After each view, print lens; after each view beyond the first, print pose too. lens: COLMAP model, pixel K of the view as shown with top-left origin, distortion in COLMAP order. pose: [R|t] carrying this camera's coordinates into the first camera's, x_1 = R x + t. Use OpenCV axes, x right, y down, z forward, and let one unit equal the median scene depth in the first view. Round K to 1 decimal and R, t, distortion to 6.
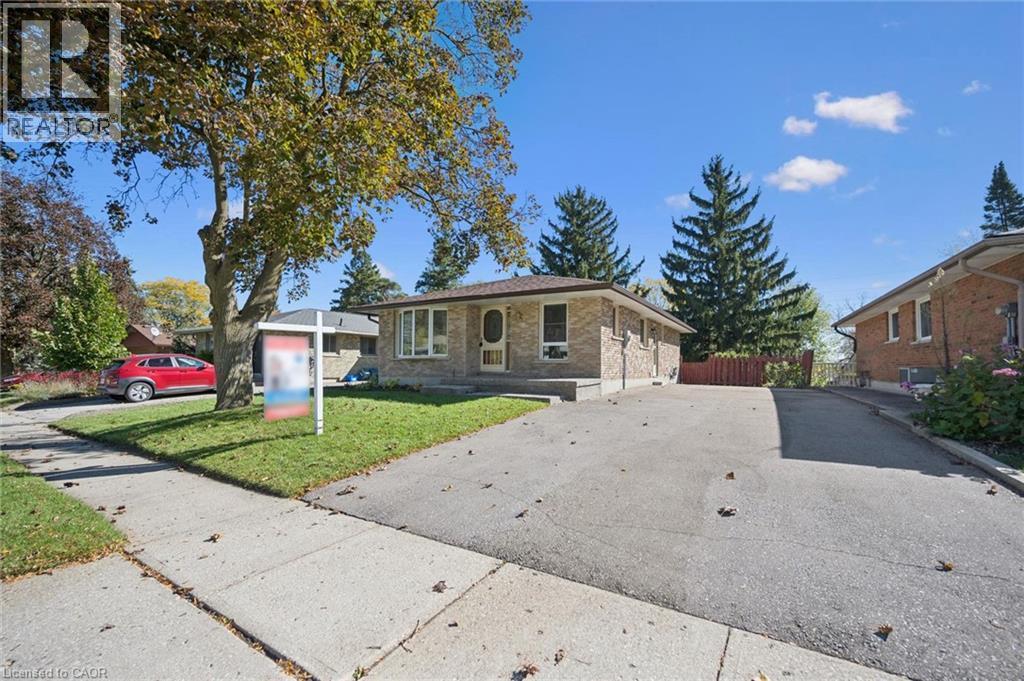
lens RADIAL K [[406.0, 0, 509.7], [0, 406.0, 343.4], [0, 0, 1]] dist [0.002844, 0.000039]
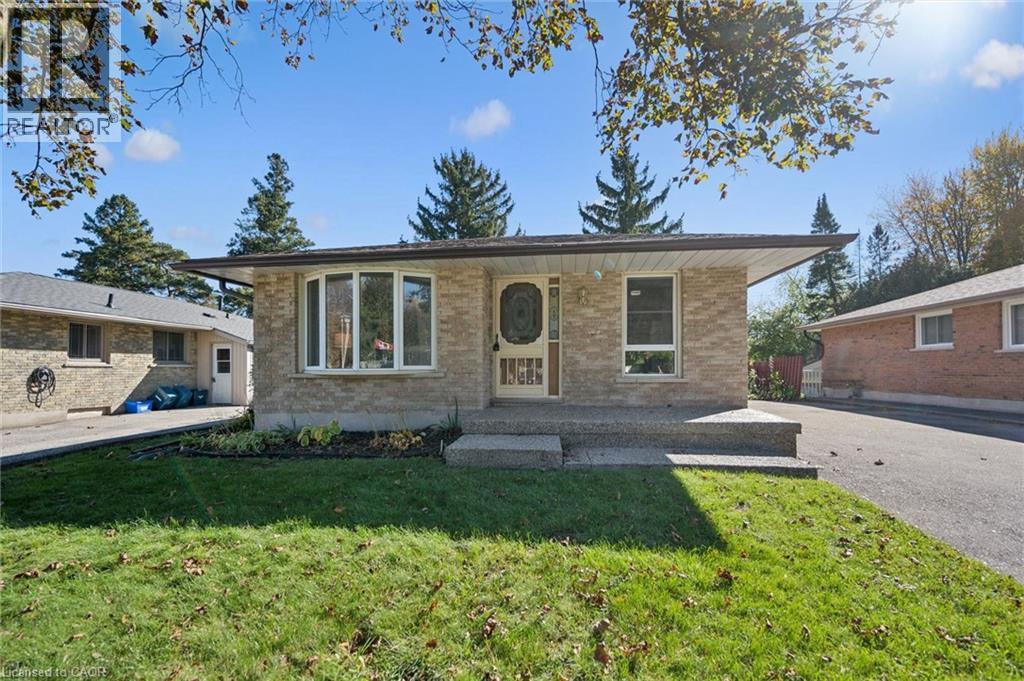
lens RADIAL K [[439.6, 0, 509.0], [0, 439.6, 361.5], [0, 0, 1]] dist [0.005857, -0.000732]
pose [[0.920818, -0.002281, 0.389986, -0.256240], [-0.011660, 0.999375, 0.033375, 0.001977], [-0.389818, -0.035280, 0.920216, 0.426625]]
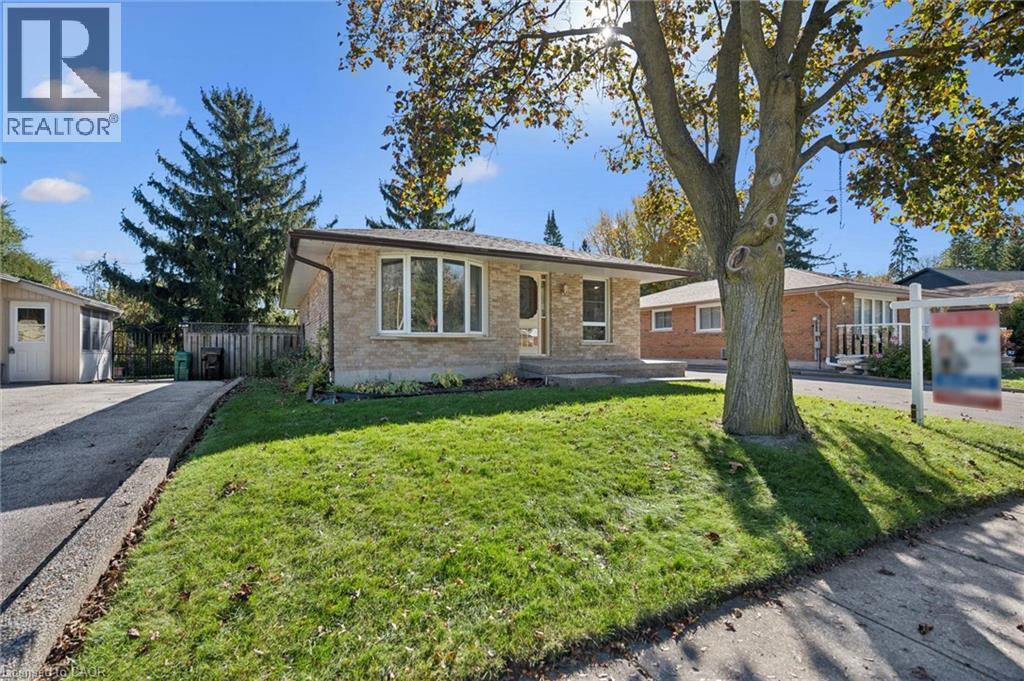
lens RADIAL K [[466.8, 0, 509.1], [0, 466.8, 343.2], [0, 0, 1]] dist [0.000250, -0.000110]
pose [[0.534275, 0.004842, 0.845297, -0.729702], [-0.039694, 0.999024, 0.019367, 0.026285], [-0.844378, -0.043901, 0.533946, 0.498605]]
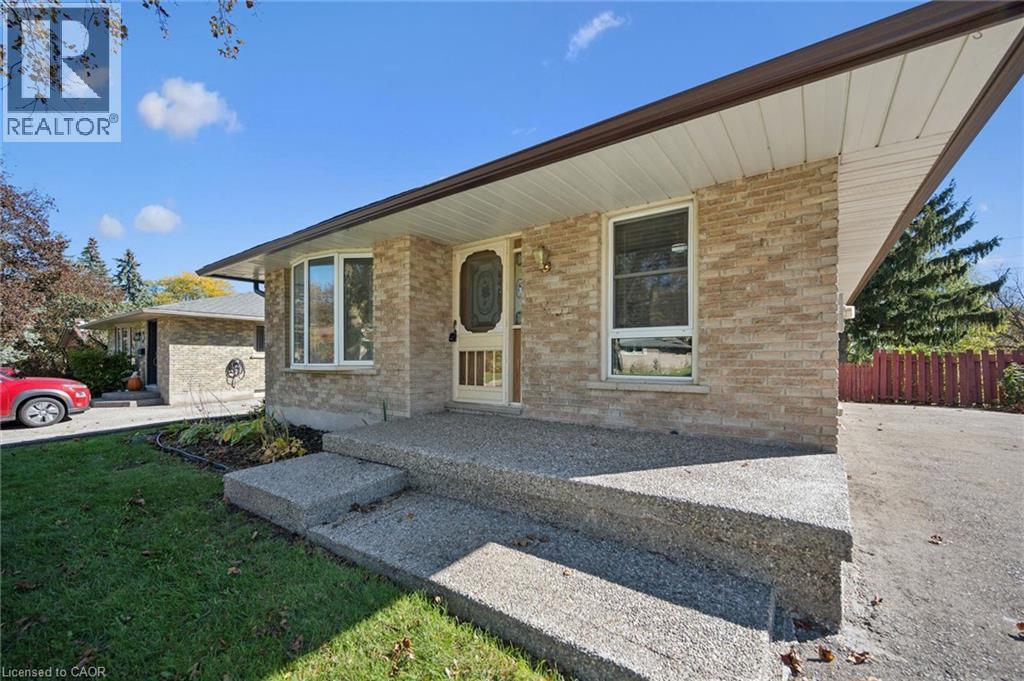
lens RADIAL K [[406.0, 0, 505.5], [0, 406.0, 355.0], [0, 0, 1]] dist [0.002844, 0.000039]
pose [[0.995753, -0.008278, -0.091696, 0.018929], [0.012395, 0.998936, 0.044427, 0.003086], [0.091231, -0.045374, 0.994796, 0.540284]]
